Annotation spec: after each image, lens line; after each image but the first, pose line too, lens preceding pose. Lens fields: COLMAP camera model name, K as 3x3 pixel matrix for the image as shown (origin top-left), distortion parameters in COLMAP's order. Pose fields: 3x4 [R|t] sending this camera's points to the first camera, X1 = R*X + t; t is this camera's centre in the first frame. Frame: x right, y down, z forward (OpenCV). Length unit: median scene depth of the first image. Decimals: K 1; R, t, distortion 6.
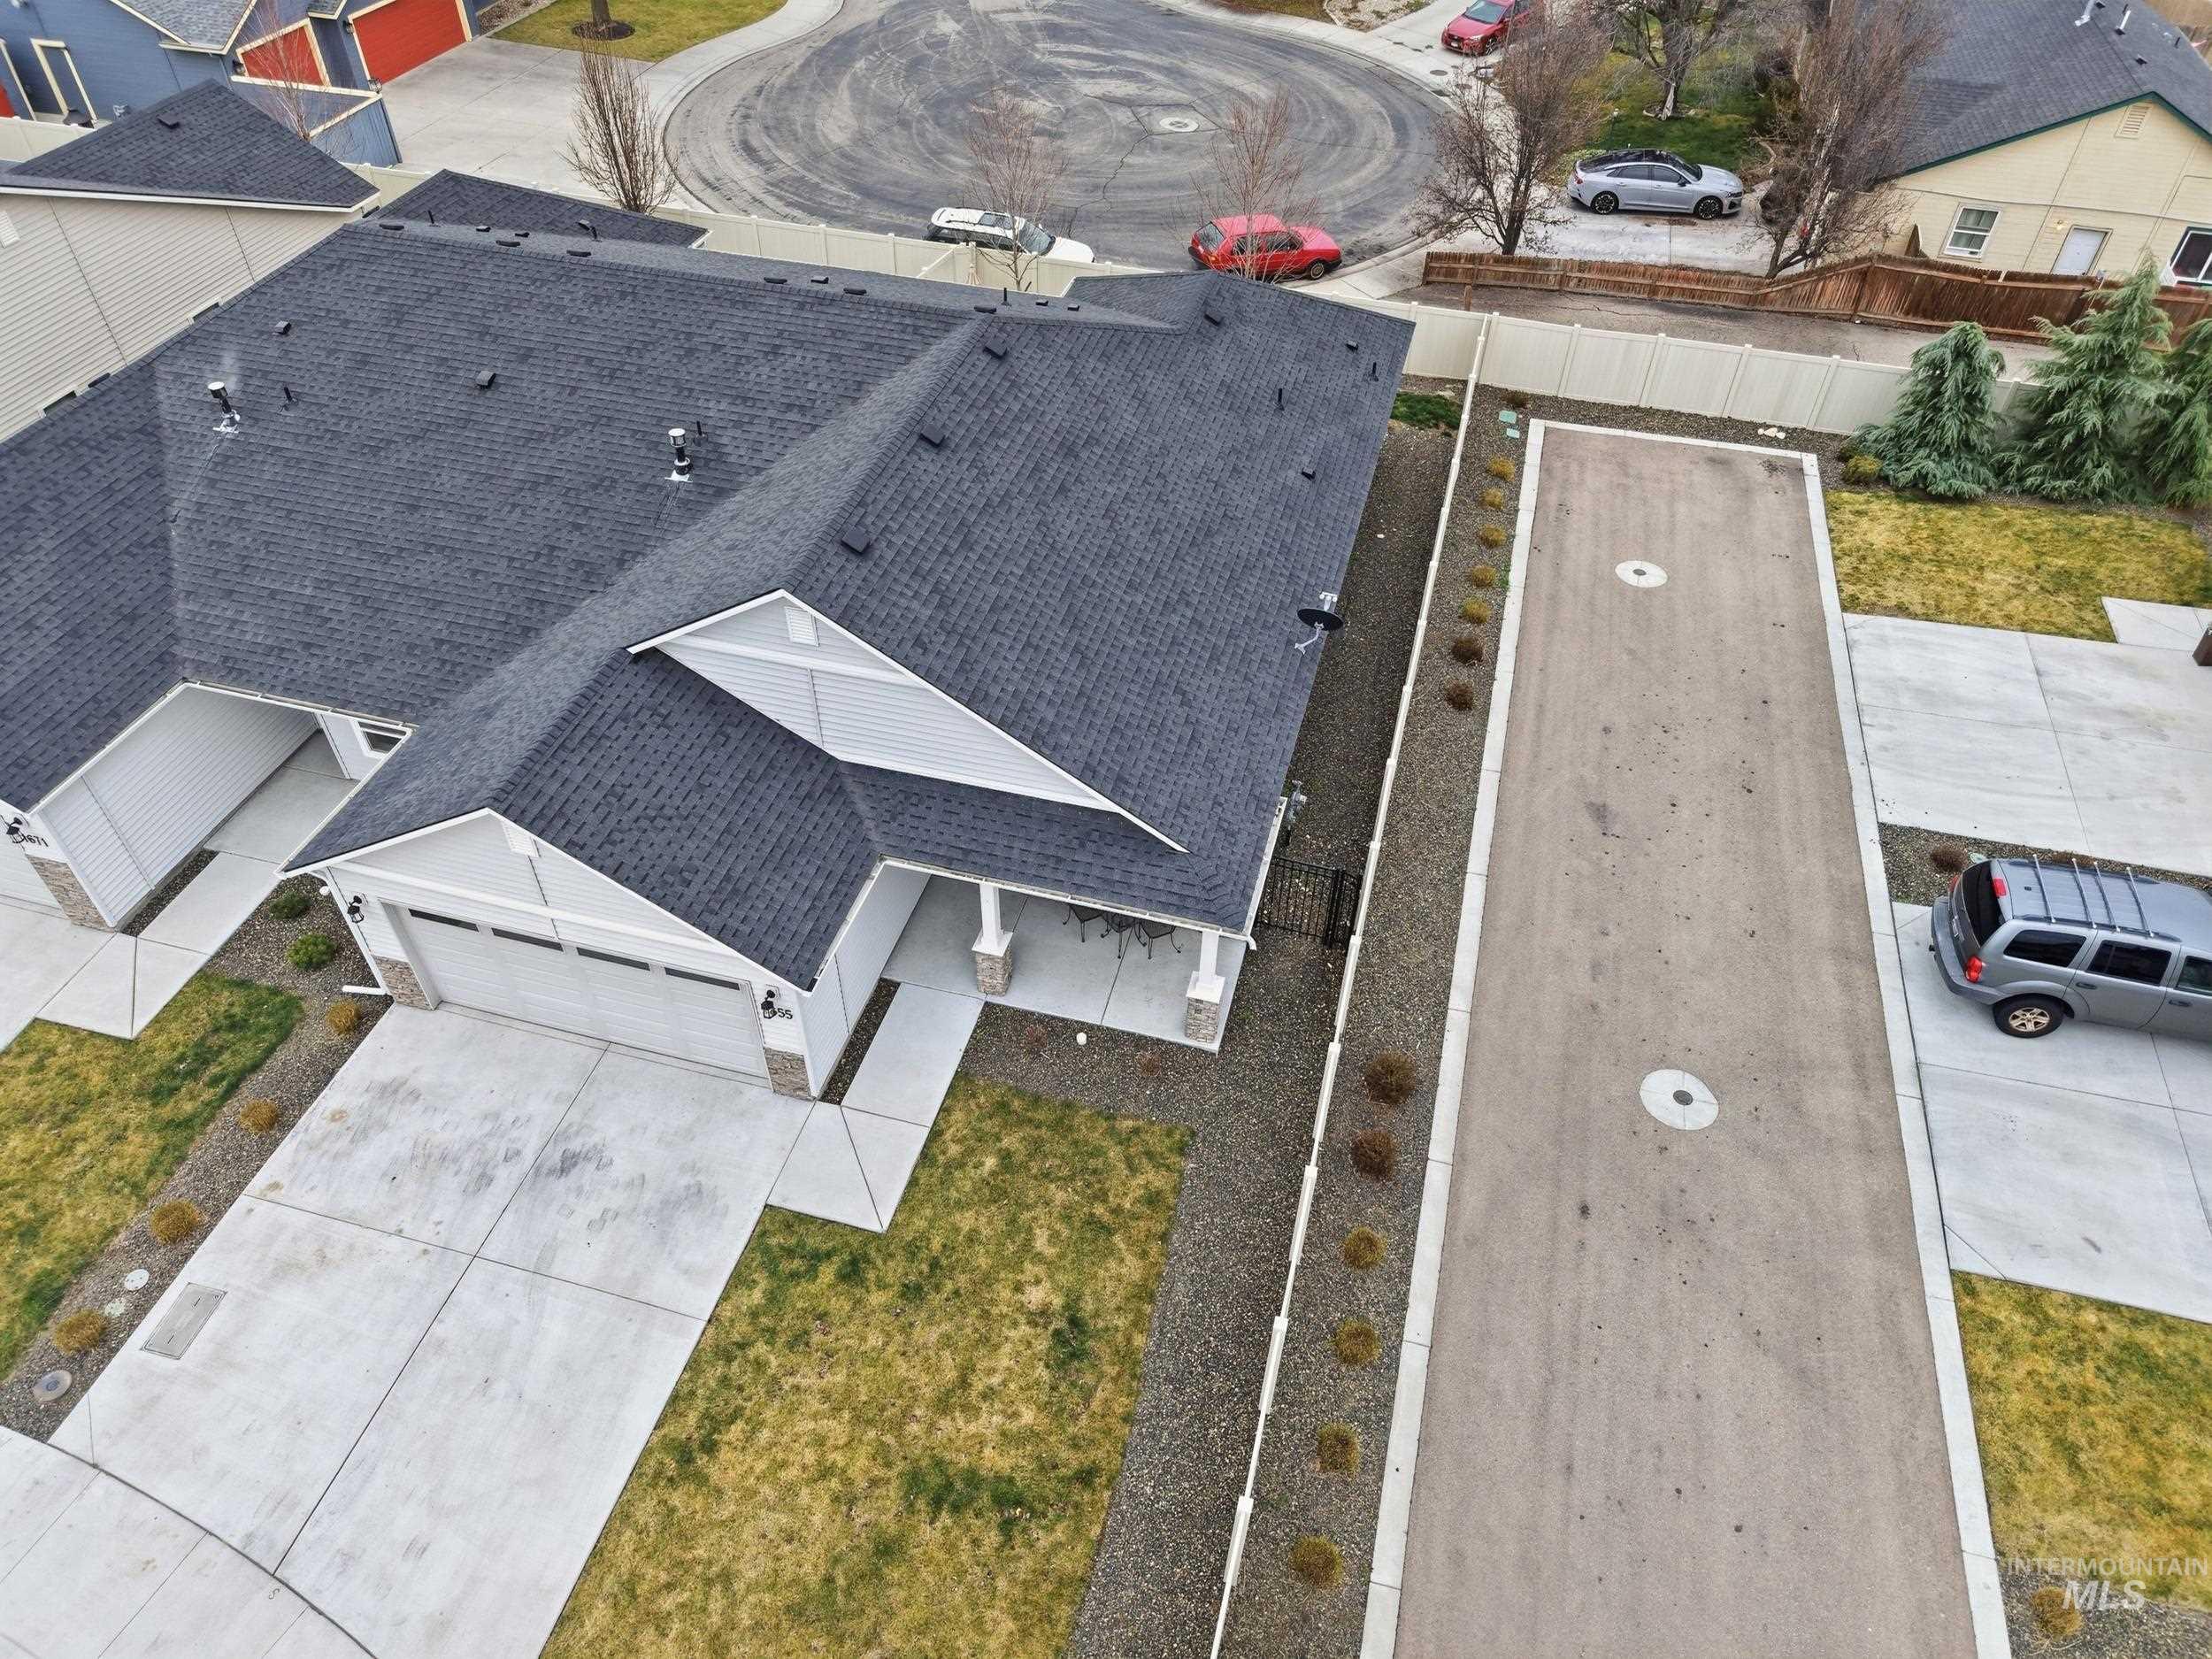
lens RADIAL K [[1480.7, 0, 1111.5], [0, 1480.7, 814.2], [0, 0, 1]] dist [0.022384, -0.023339]
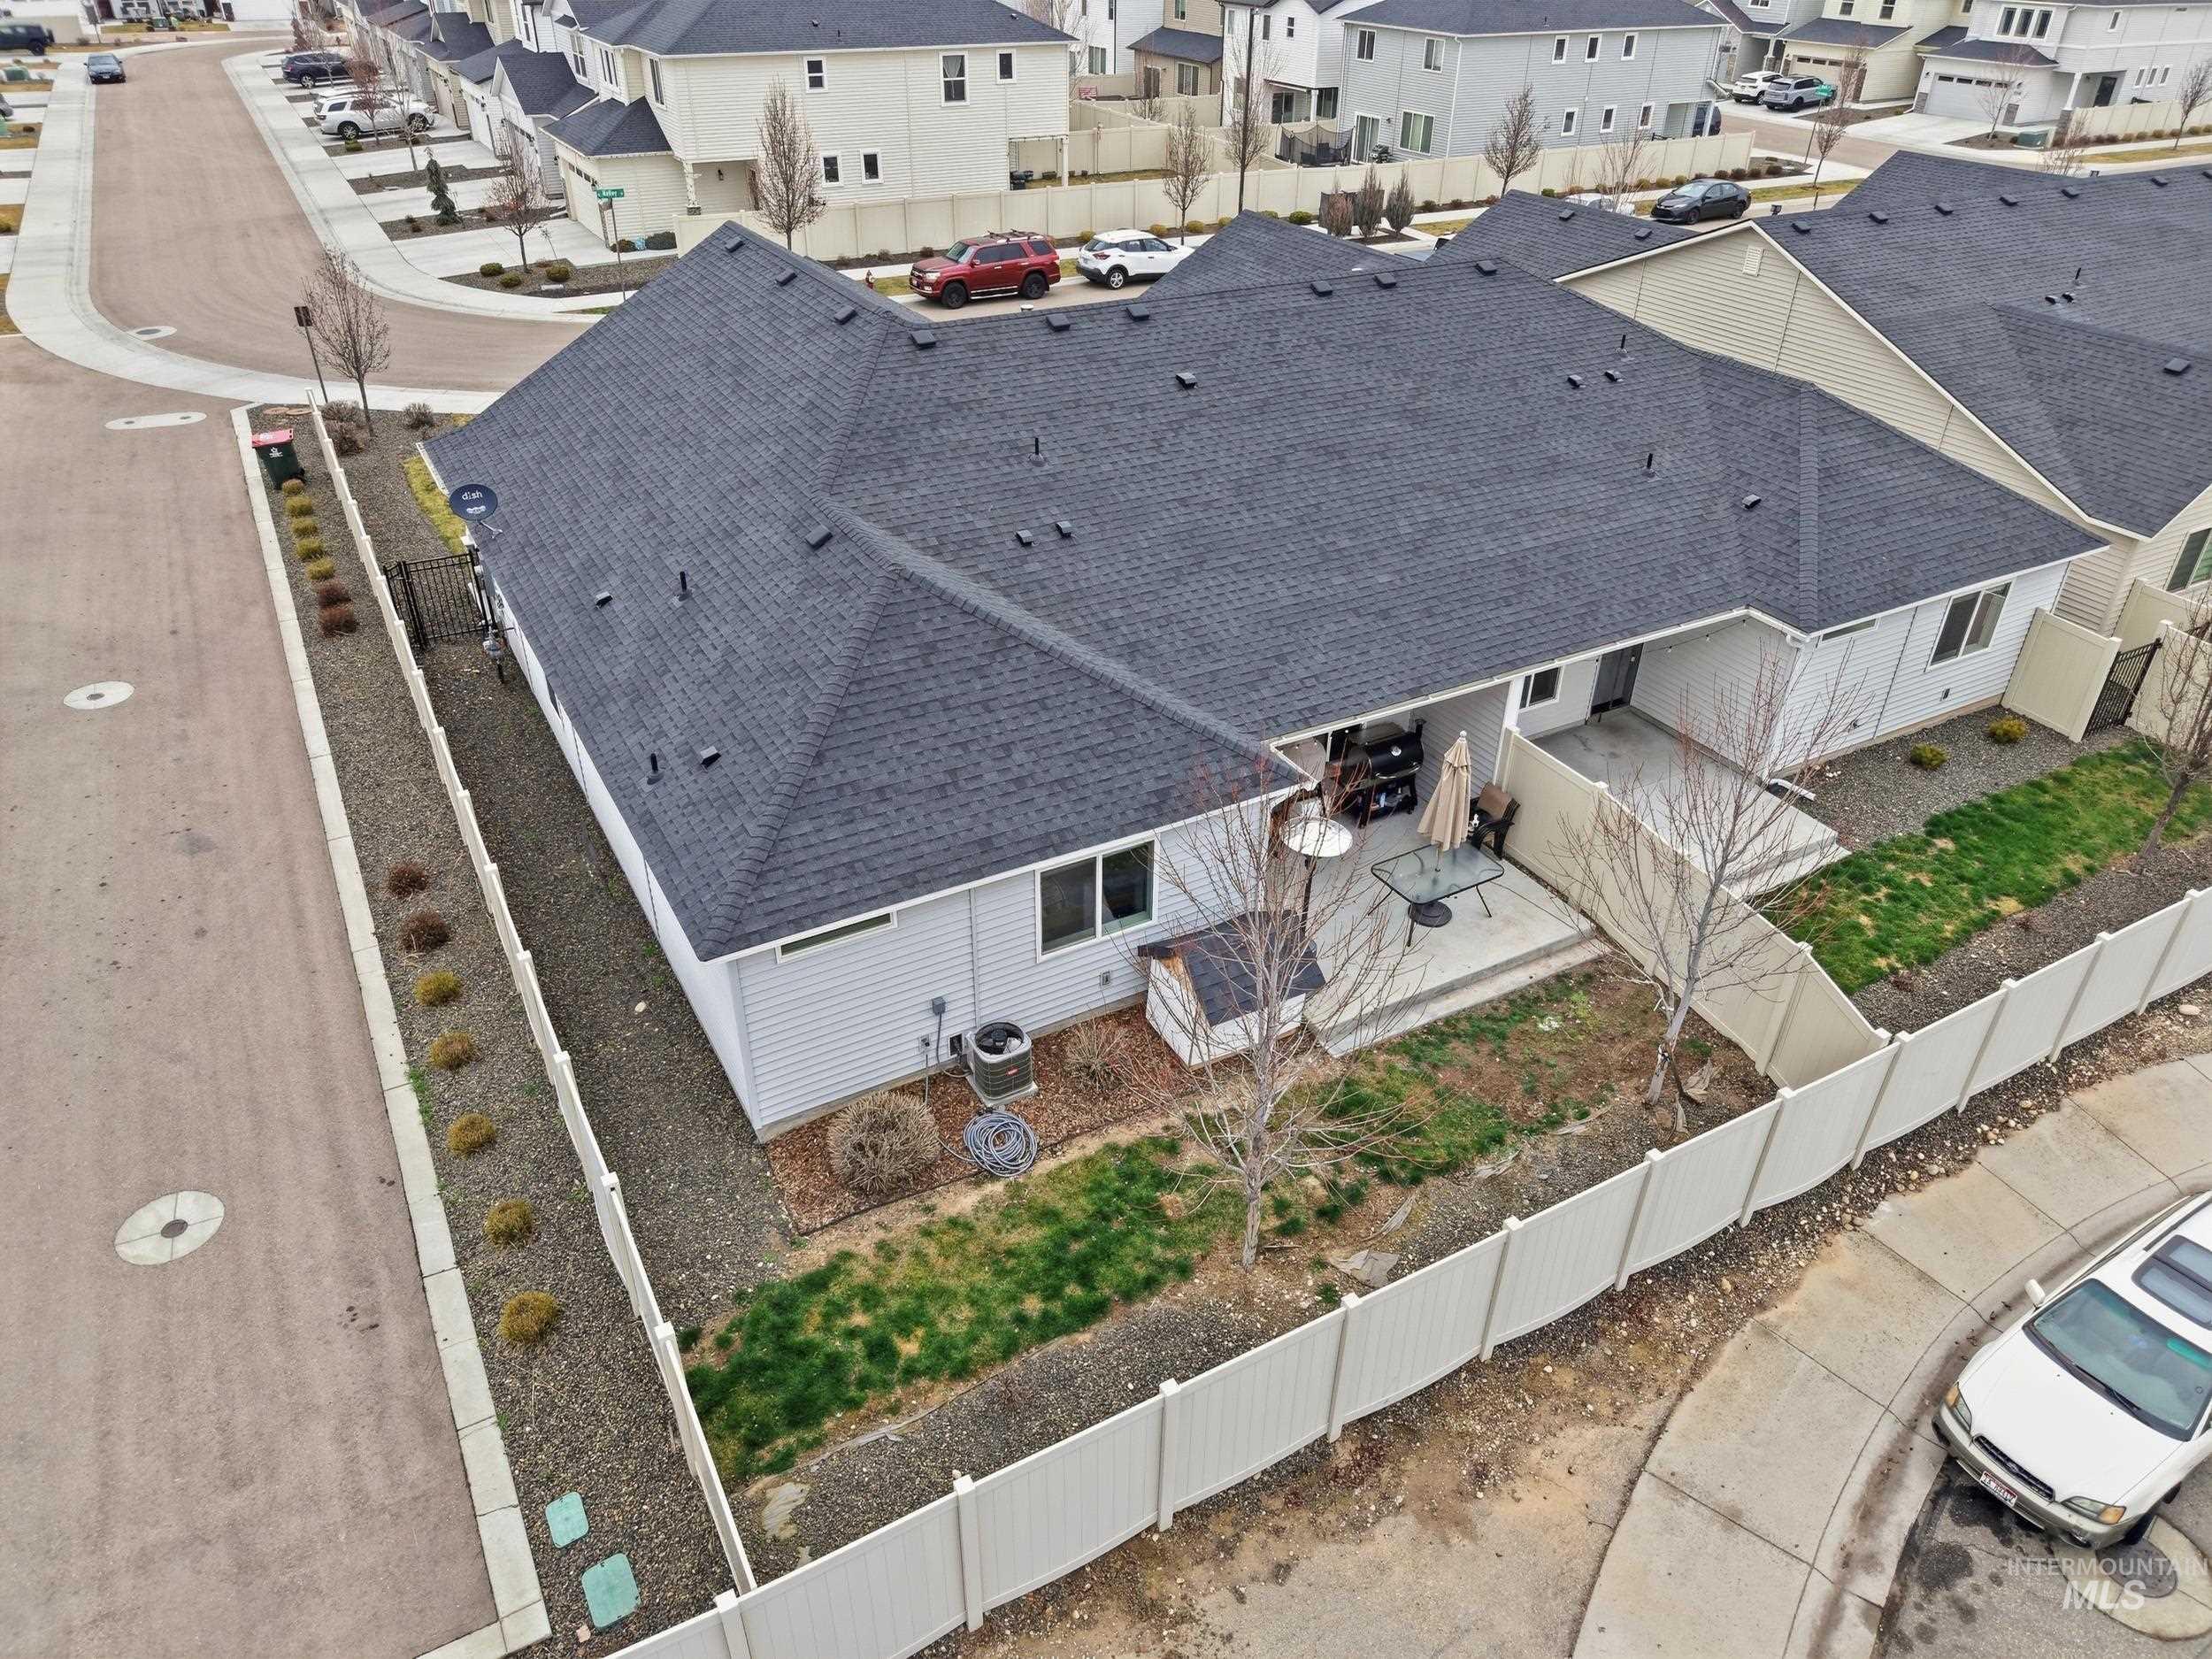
lens RADIAL K [[1480.7, 0, 1107.4], [0, 1480.7, 832.3], [0, 0, 1]] dist [0.022384, -0.023339]
pose [[-0.709653, 0.359478, -0.605944, 0.438934], [-0.501403, 0.346518, 0.792793, -0.893392], [0.494962, 0.866430, -0.065664, 1.211311]]
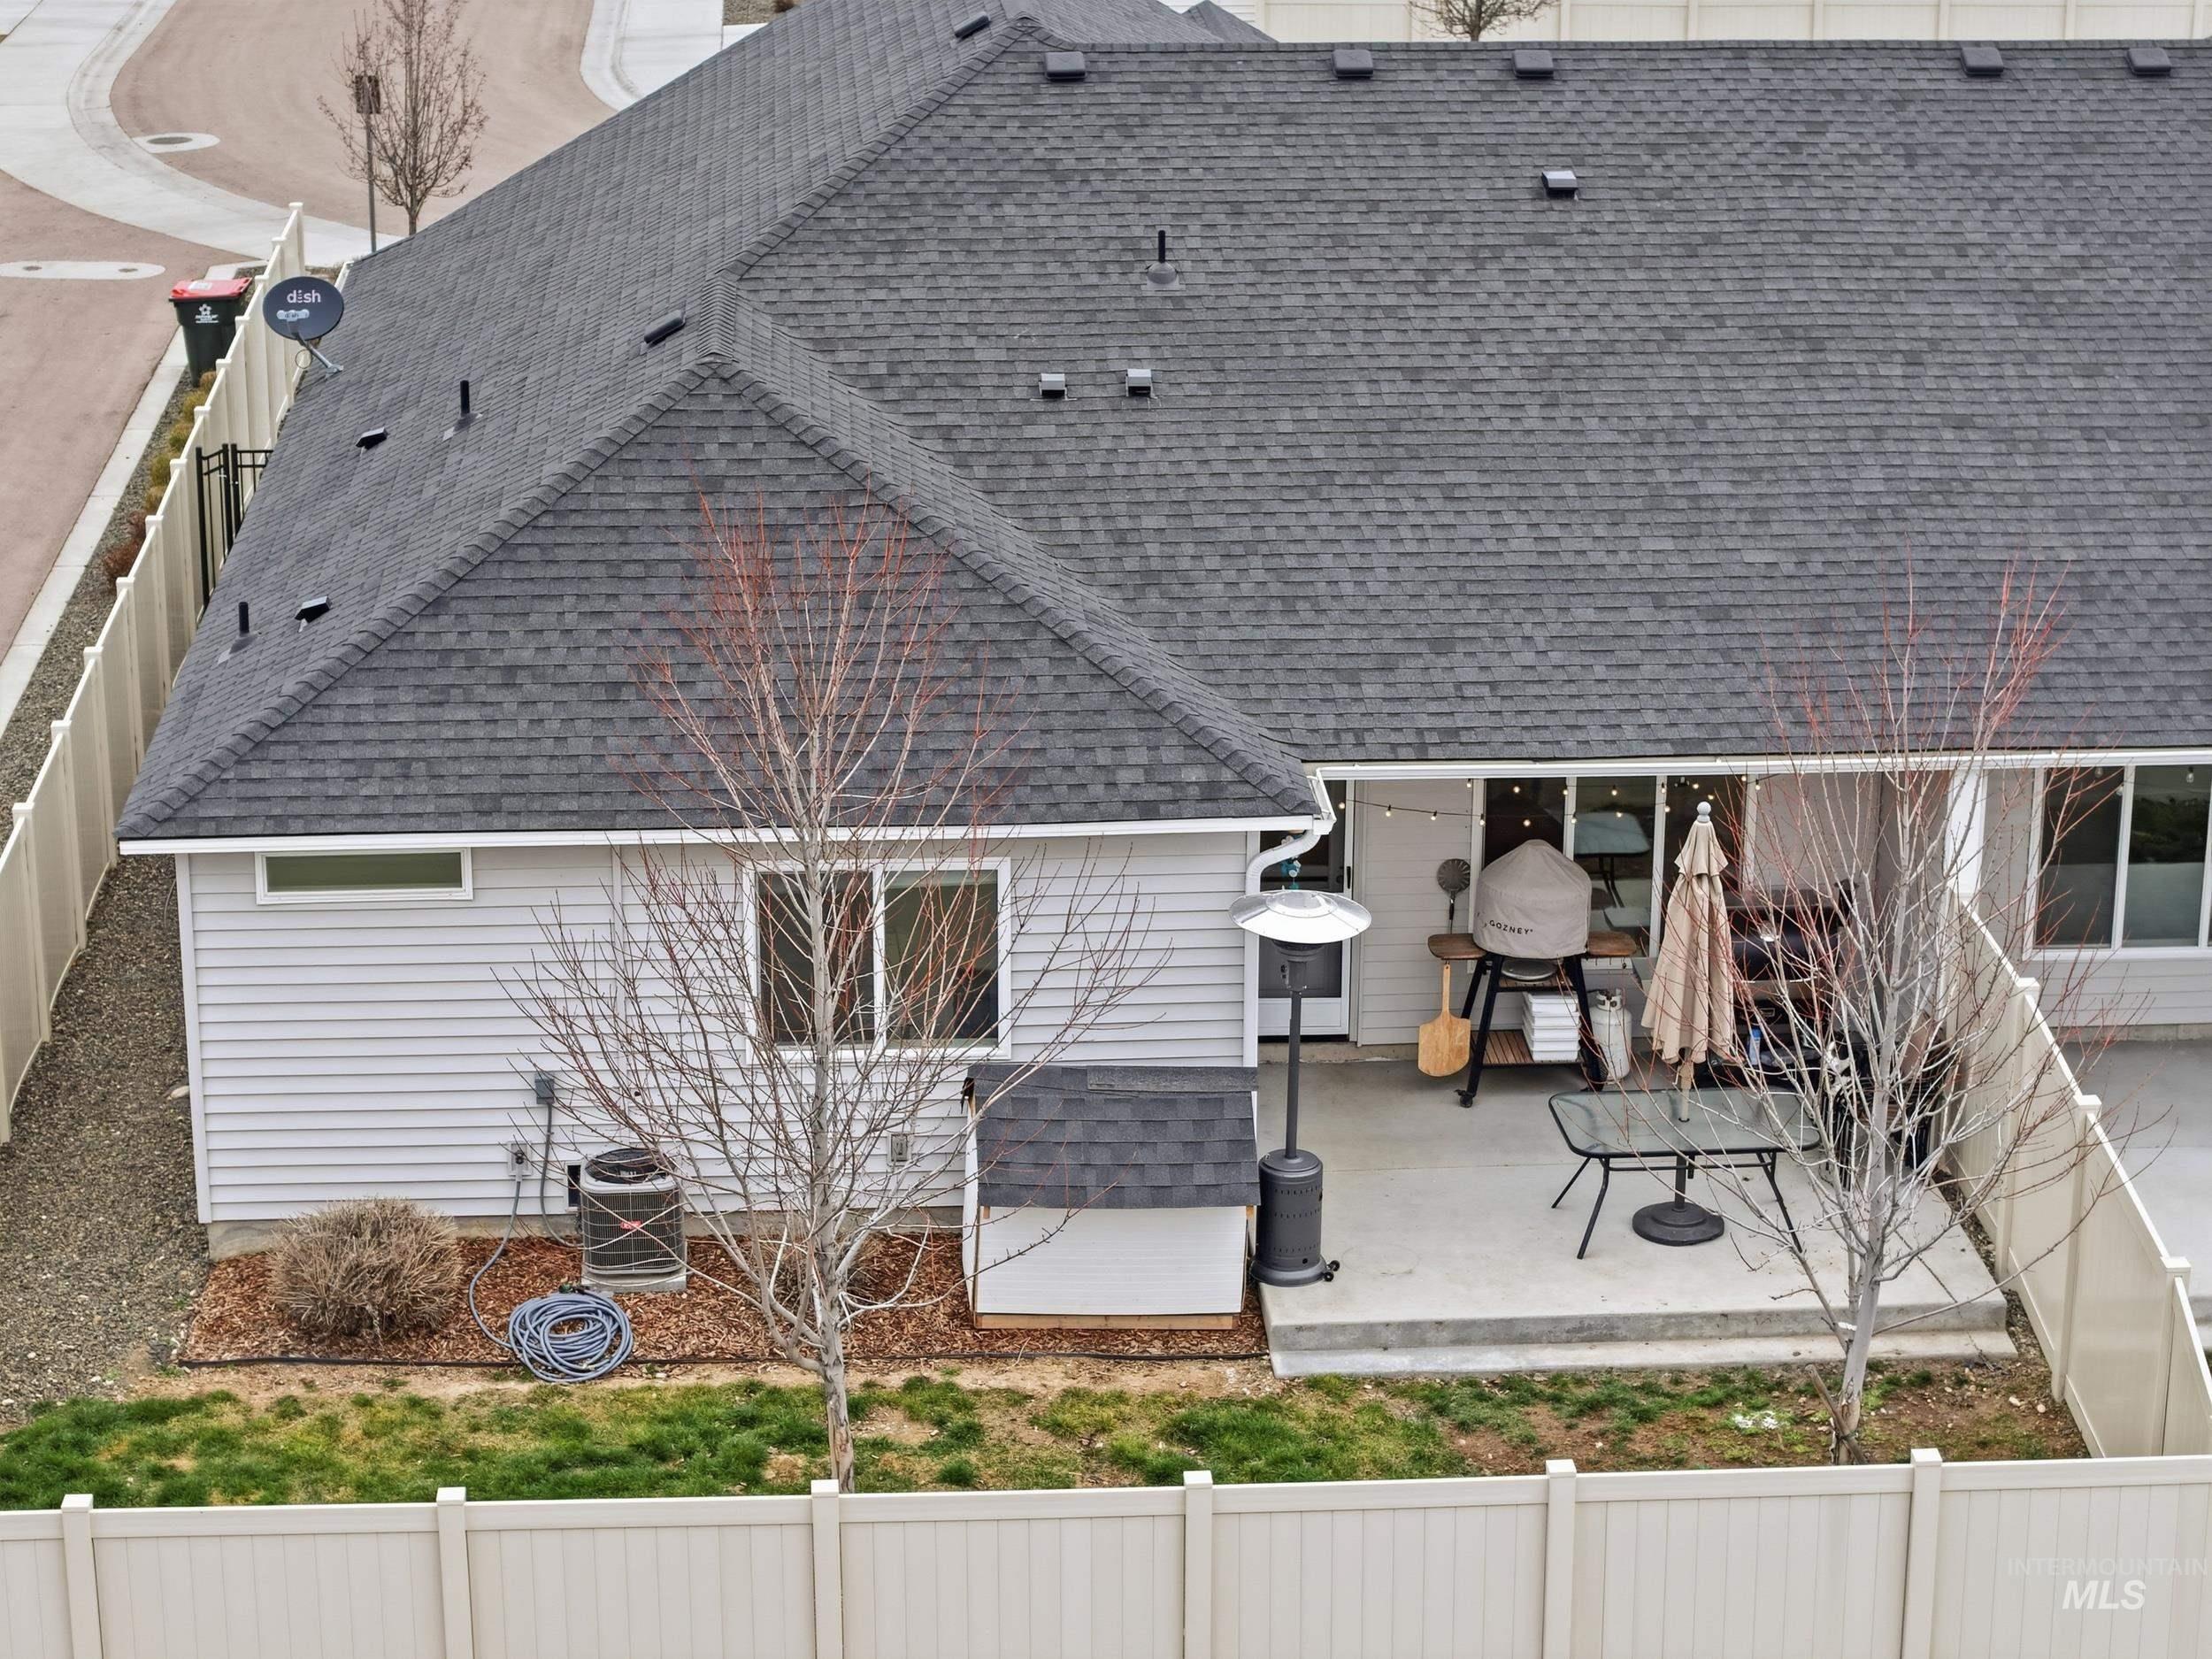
lens RADIAL K [[4658.2, 0, 1106.1], [0, 4658.2, 829.9], [0, 0, 1]] dist [-0.295940, 0.000000]
pose [[-0.942117, 0.084555, -0.324448, 0.358265], [-0.244916, 0.487320, 0.838174, -1.295054], [0.228982, 0.869120, -0.438403, 1.645084]]
